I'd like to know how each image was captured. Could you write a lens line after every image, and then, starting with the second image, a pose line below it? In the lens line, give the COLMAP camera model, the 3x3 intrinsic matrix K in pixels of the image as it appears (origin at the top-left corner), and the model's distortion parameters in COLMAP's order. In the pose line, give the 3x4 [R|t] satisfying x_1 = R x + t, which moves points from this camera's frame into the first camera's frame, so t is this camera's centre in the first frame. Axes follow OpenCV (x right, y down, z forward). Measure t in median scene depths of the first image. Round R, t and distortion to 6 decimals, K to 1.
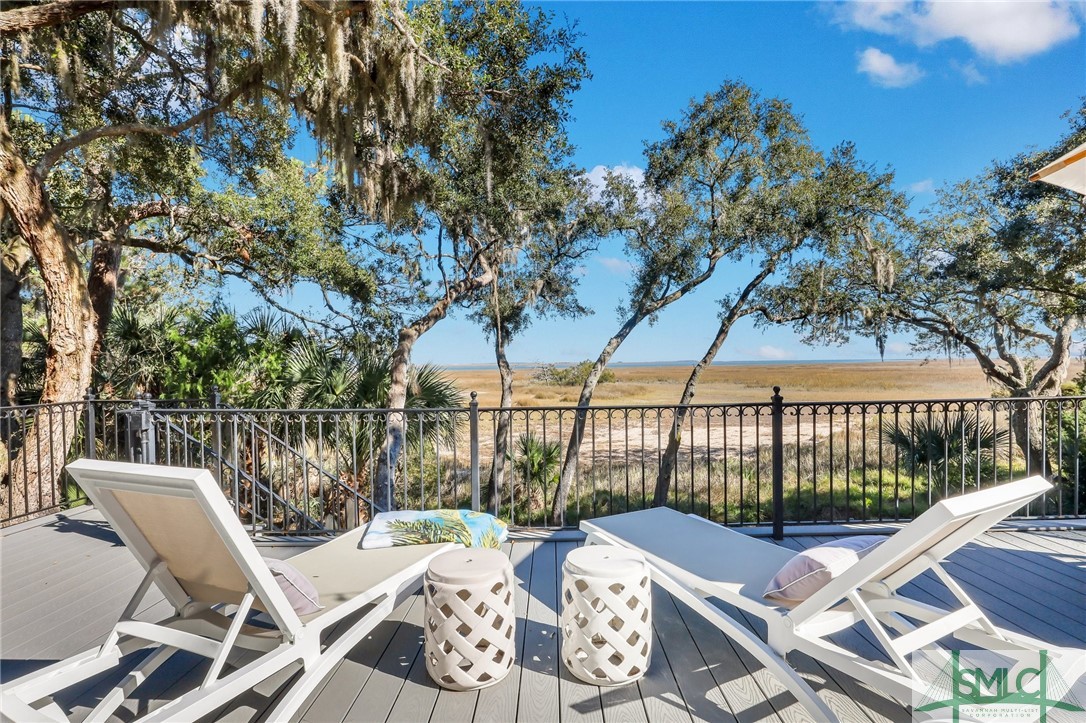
lens RADIAL K [[508.8, 0, 544.9], [0, 508.8, 367.9], [0, 0, 1]] dist [-0.000510, -0.000175]
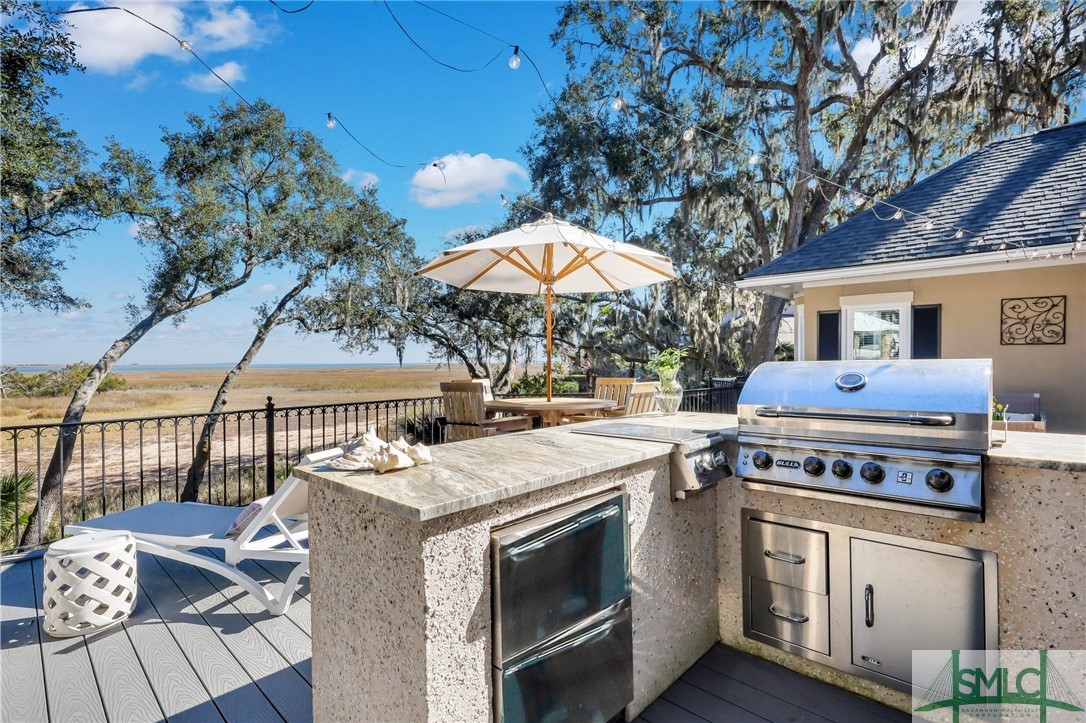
lens RADIAL K [[508.8, 0, 544.9], [0, 508.8, 367.9], [0, 0, 1]] dist [-0.000510, -0.000175]
pose [[0.679664, 0.001946, 0.733521, -0.006706], [0.001583, 0.999990, -0.004119, -0.007606], [-0.733522, 0.003961, 0.679655, -0.105539]]
